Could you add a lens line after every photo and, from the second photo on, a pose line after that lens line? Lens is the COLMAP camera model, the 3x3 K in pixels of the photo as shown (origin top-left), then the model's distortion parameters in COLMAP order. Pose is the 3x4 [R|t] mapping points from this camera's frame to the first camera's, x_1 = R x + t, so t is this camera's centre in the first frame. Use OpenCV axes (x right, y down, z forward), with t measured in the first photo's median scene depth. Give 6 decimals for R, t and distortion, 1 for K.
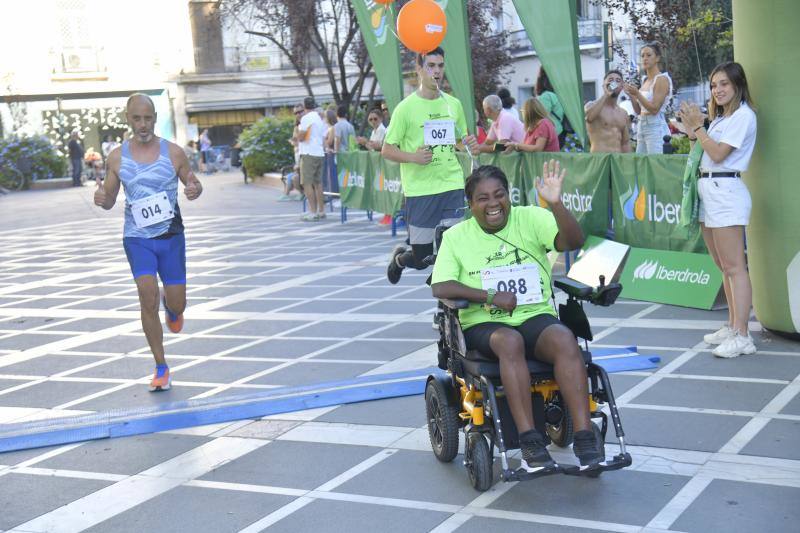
lens RADIAL K [[1235.6, 0, 406.8], [0, 1235.6, 267.0], [0, 0, 1]] dist [0.359729, 0.000000]
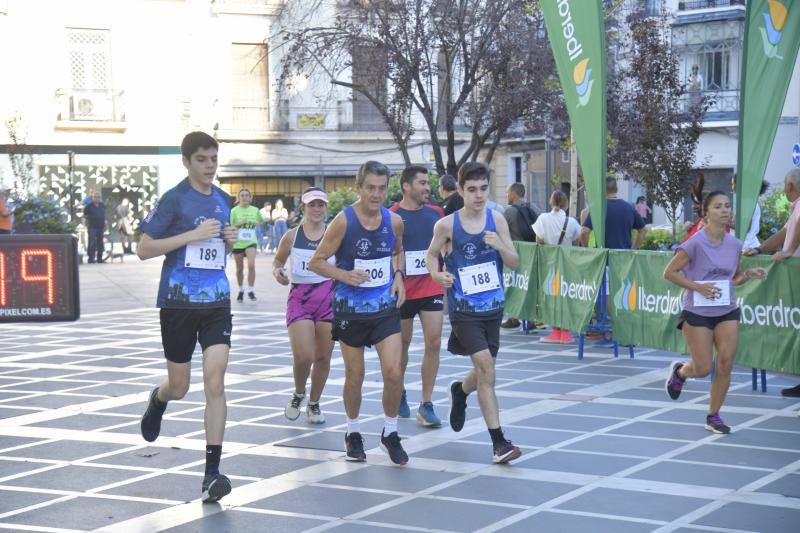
lens RADIAL K [[1511.0, 0, 395.6], [0, 1511.0, 280.3], [0, 0, 1]] dist [0.499111, 0.000000]
pose [[0.998042, 0.061948, -0.008604, -0.067332], [-0.062369, 0.996045, -0.063280, -0.004058], [0.004650, 0.063693, 0.997959, 0.047433]]
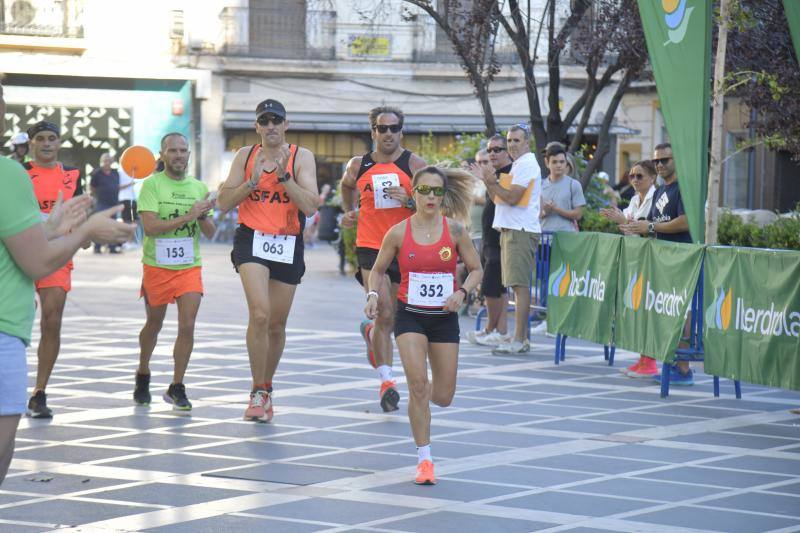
lens RADIAL K [[2579.8, 0, 395.4], [0, 2579.8, 273.6], [0, 0, 1]] dist [1.294715, 0.000000]
pose [[0.992932, 0.092619, -0.074215, -0.026940], [-0.097940, 0.992614, -0.071585, 0.008401], [0.067036, 0.078347, 0.994670, -0.078614]]
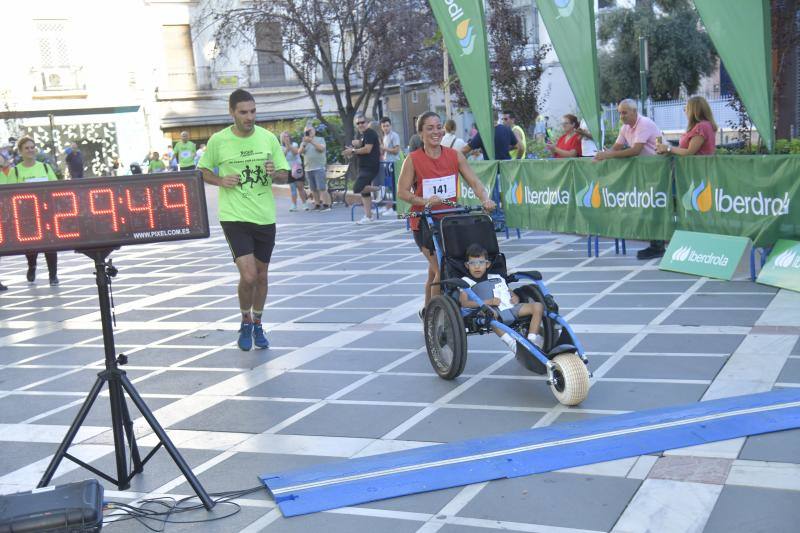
lens RADIAL K [[1086.8, 0, 387.9], [0, 1086.8, 276.4], [0, 0, 1]] dist [0.248285, 0.000000]
pose [[0.995379, -0.015557, 0.094761, -0.100562], [0.014741, 0.999848, 0.009311, -0.003609], [-0.094891, -0.007871, 0.995457, 0.064661]]
